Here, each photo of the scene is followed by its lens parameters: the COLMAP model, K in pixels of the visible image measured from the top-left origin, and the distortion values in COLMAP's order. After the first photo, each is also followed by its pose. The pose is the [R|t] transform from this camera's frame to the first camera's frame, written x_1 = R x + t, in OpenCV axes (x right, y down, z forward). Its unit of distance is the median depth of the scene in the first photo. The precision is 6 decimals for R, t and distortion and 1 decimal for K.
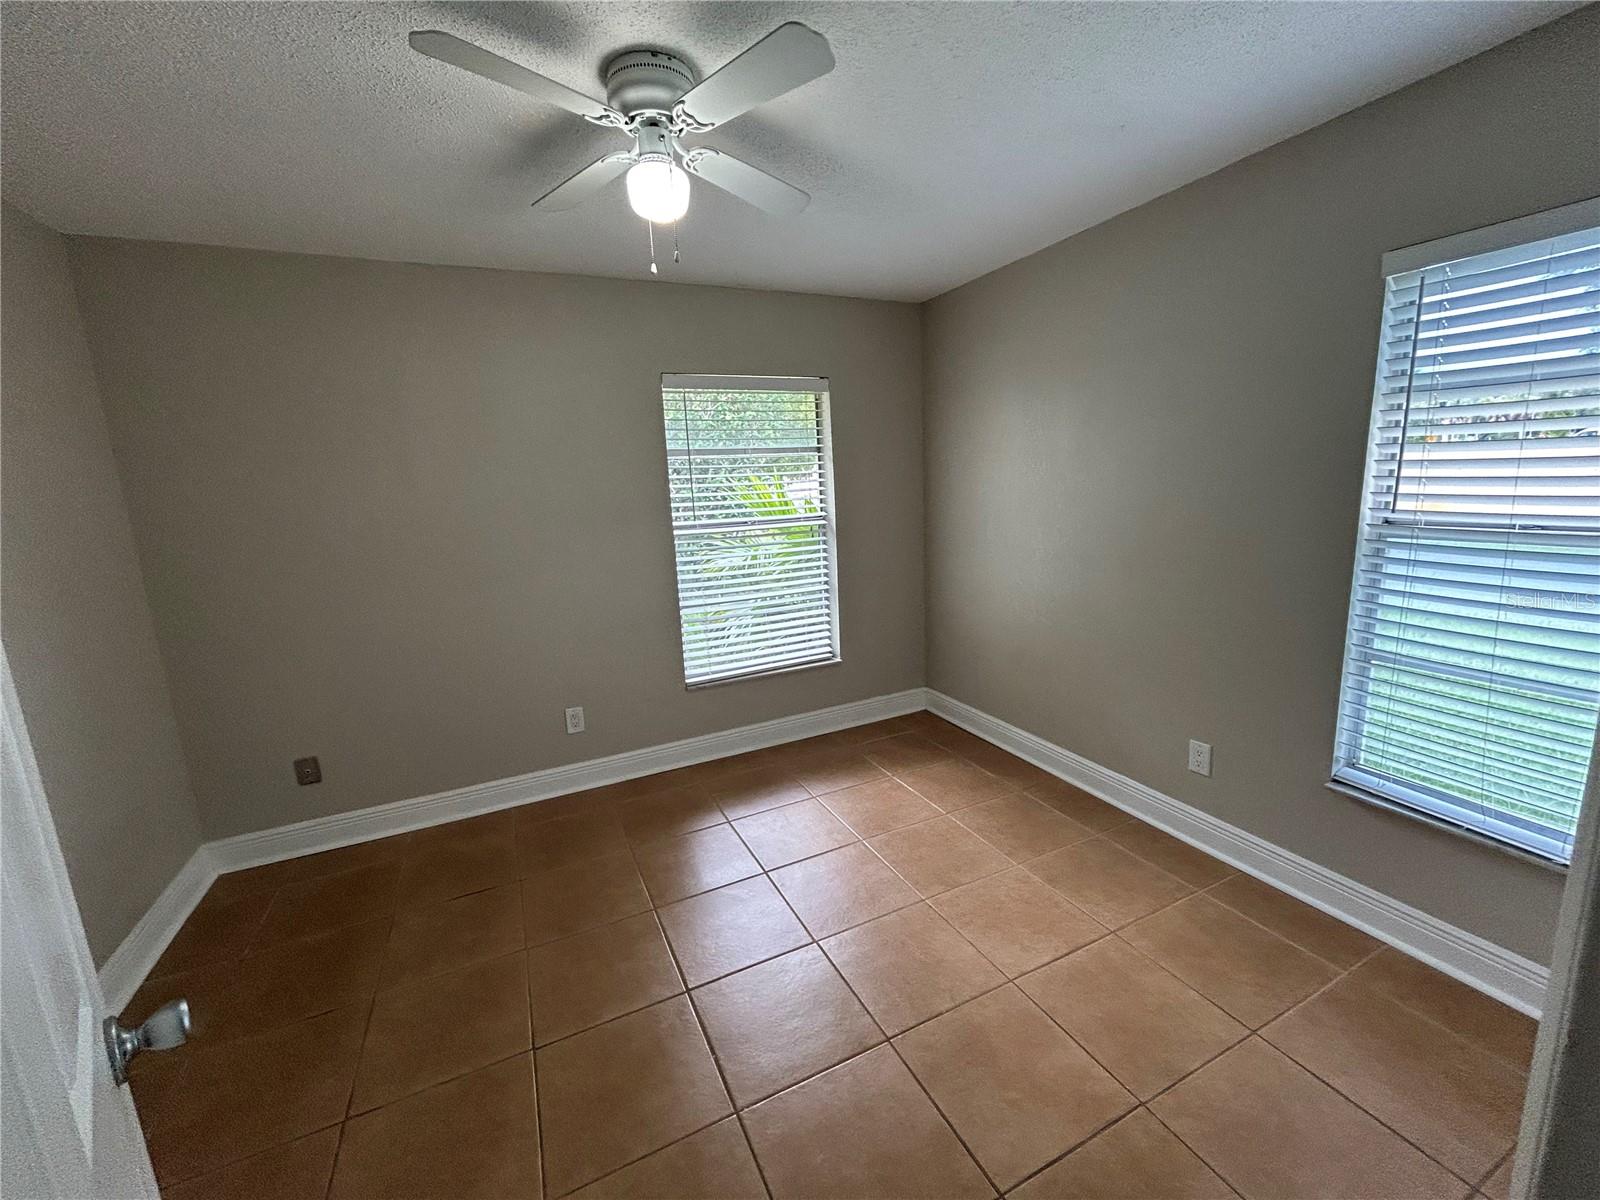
lens RADIAL K [[649.1, 0, 801.2], [0, 649.1, 597.5], [0, 0, 1]] dist [-0.001193, 0.000578]
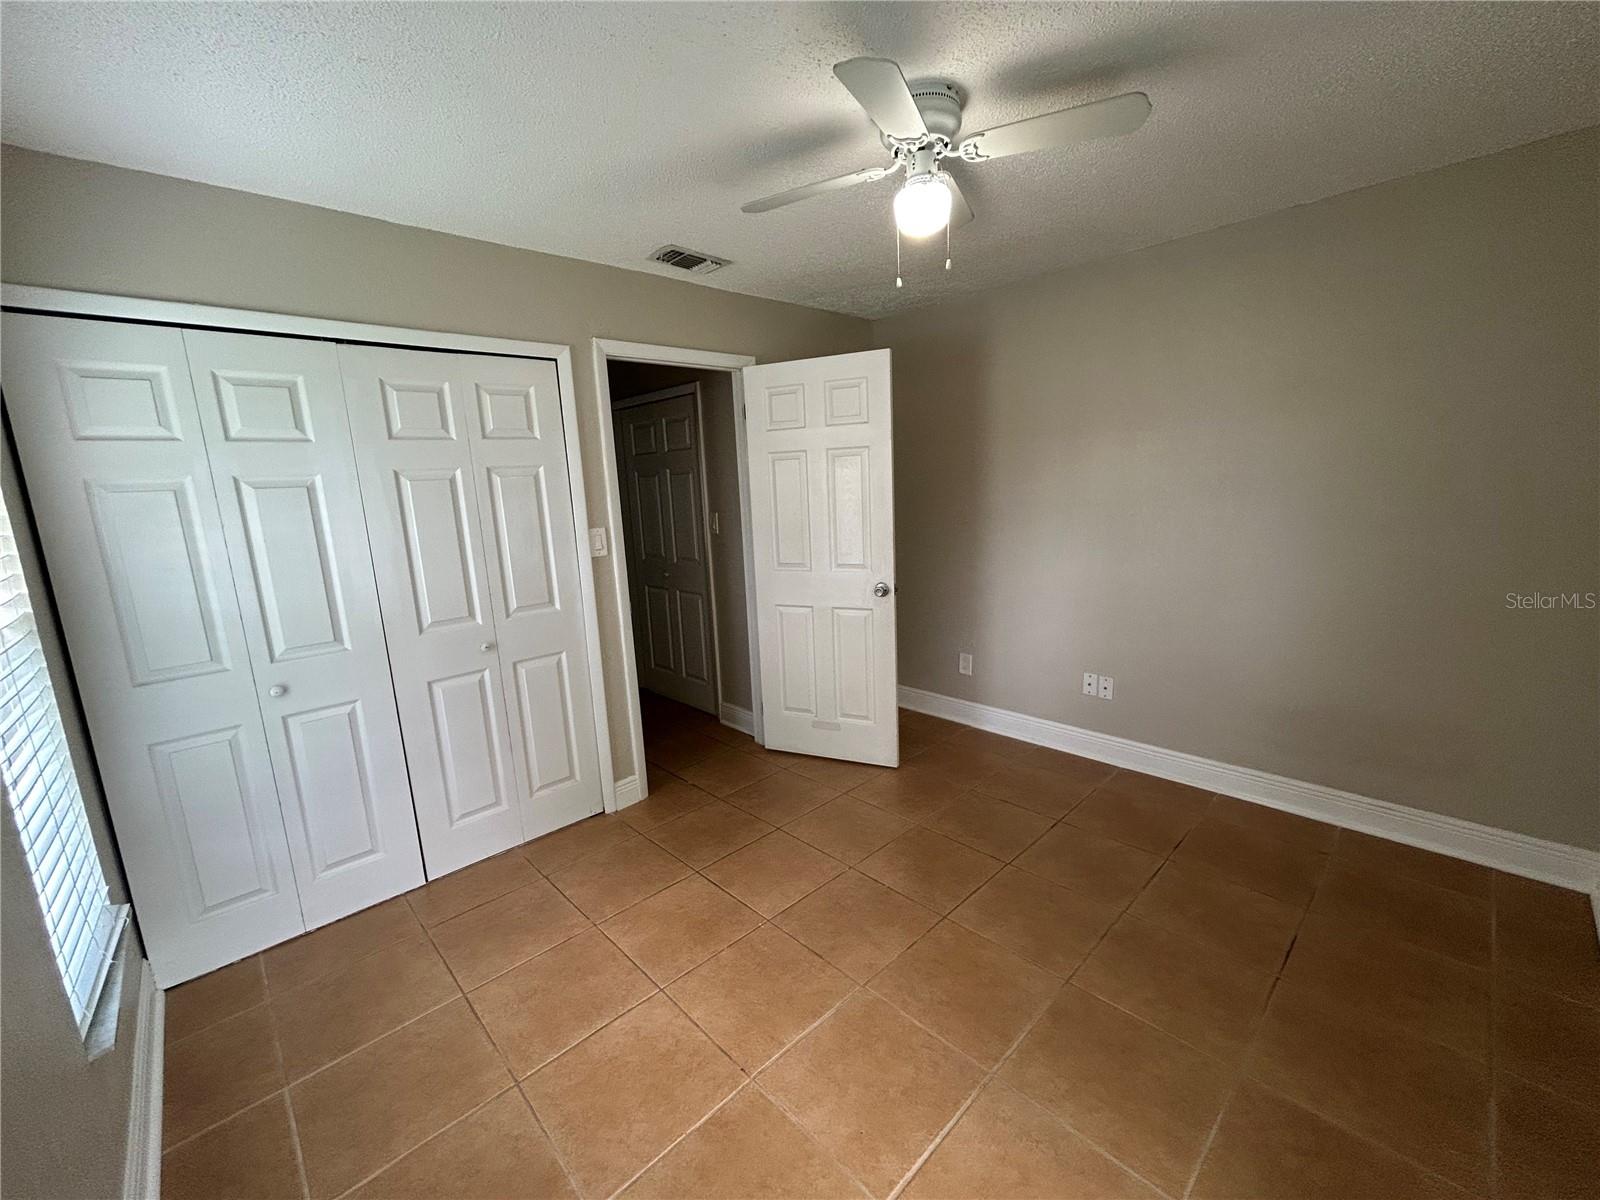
lens RADIAL K [[649.1, 0, 801.2], [0, 649.1, 597.5], [0, 0, 1]] dist [-0.001193, 0.000578]
pose [[-0.946636, 0.144332, -0.288181, 0.313345], [0.030718, 0.930460, 0.365104, -0.348805], [0.320837, 0.336768, -0.885240, 1.733612]]
